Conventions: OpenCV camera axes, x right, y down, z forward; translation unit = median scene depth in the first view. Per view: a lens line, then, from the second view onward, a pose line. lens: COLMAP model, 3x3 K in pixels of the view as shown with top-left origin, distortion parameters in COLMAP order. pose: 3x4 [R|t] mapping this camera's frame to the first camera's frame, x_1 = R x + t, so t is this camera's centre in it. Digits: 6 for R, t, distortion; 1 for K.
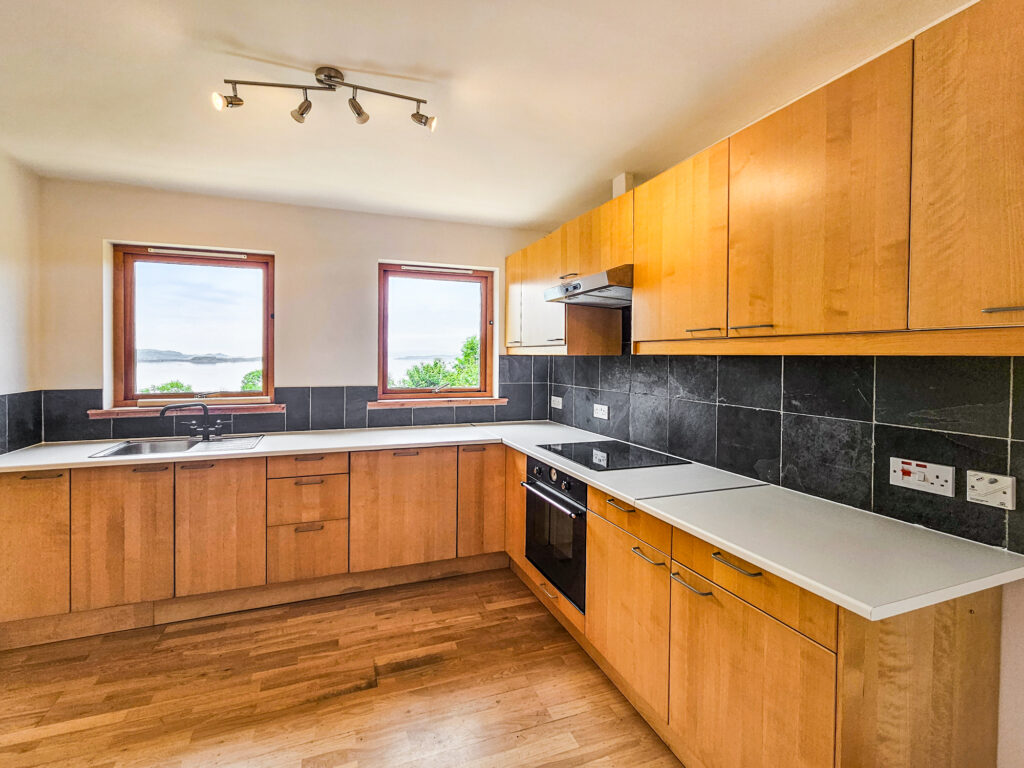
lens RADIAL K [[441.7, 0, 479.2], [0, 441.7, 367.3], [0, 0, 1]] dist [0.000397, -0.000089]
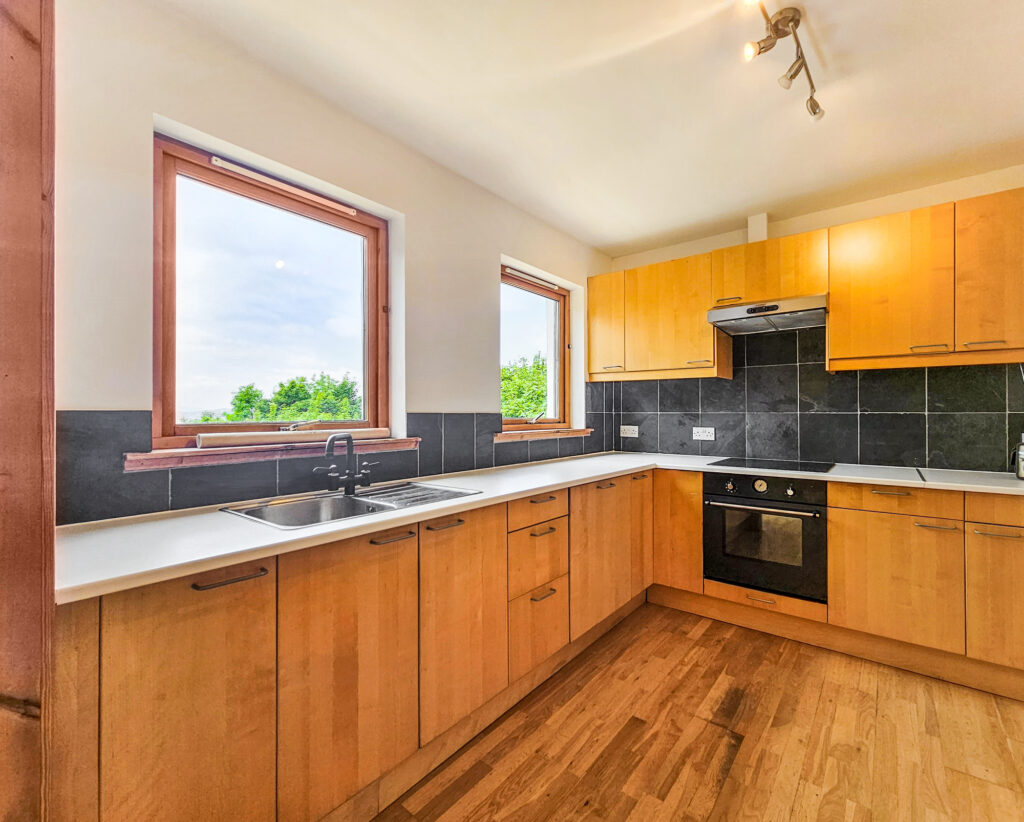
lens RADIAL K [[468.7, 0, 540.5], [0, 468.7, 412.9], [0, 0, 1]] dist [-0.001661, -0.000064]
pose [[0.835930, -0.009448, 0.548755, -0.915193], [0.021953, 0.999627, -0.016230, 0.082061], [-0.548397, 0.025614, 0.835826, 0.375860]]
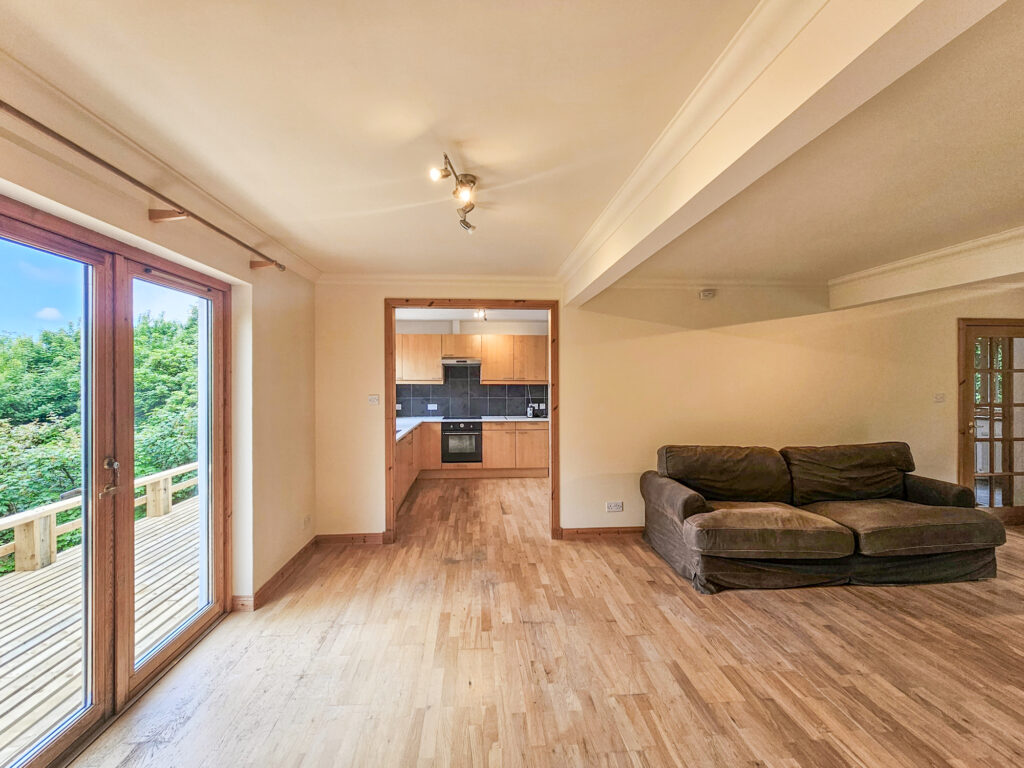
lens RADIAL K [[454.9, 0, 512.0], [0, 454.9, 384.0], [0, 0, 1]] dist [0.001225, 0.000030]
pose [[0.269837, -0.013585, 0.962810, -2.789681], [0.024755, 0.999668, 0.007167, -0.046801], [-0.962588, 0.021900, 0.270083, -0.151255]]
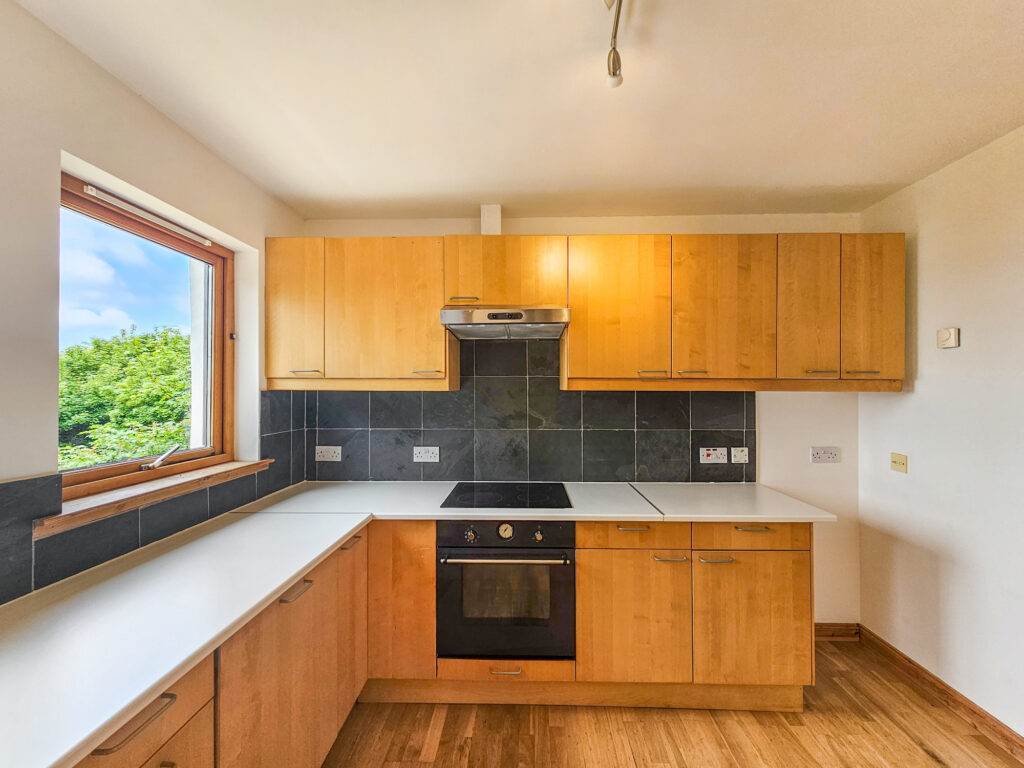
lens RADIAL K [[442.0, 0, 527.8], [0, 442.0, 387.5], [0, 0, 1]] dist [-0.002376, -0.000169]
pose [[0.350019, -0.002463, 0.936739, -0.650755], [0.024557, 0.999677, -0.006547, -0.029864], [-0.936421, 0.025295, 0.349966, 0.687690]]
